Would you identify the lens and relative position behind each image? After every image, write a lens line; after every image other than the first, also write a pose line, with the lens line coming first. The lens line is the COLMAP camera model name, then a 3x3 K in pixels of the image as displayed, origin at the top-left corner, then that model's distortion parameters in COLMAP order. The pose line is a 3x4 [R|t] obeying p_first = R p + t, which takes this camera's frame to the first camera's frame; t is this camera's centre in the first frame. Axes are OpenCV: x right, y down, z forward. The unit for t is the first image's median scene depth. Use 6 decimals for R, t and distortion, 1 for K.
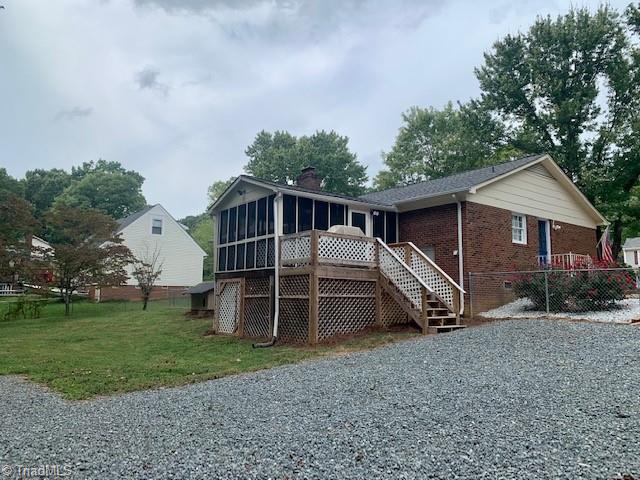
lens RADIAL K [[486.2, 0, 320.3], [0, 486.2, 239.4], [0, 0, 1]] dist [-0.001464, -0.007358]
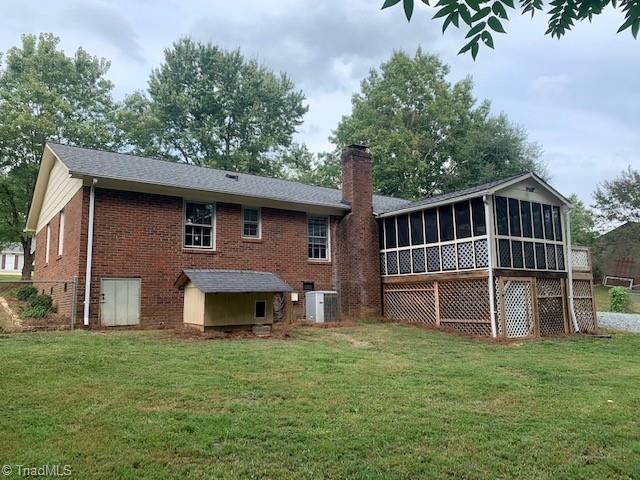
lens RADIAL K [[486.2, 0, 320.3], [0, 486.2, 239.4], [0, 0, 1]] dist [-0.001464, -0.007358]
pose [[0.069431, 0.140011, 0.987713, -1.132745], [-0.099920, 0.986099, -0.132759, 0.172072], [-0.992570, -0.089474, 0.082456, 1.329495]]
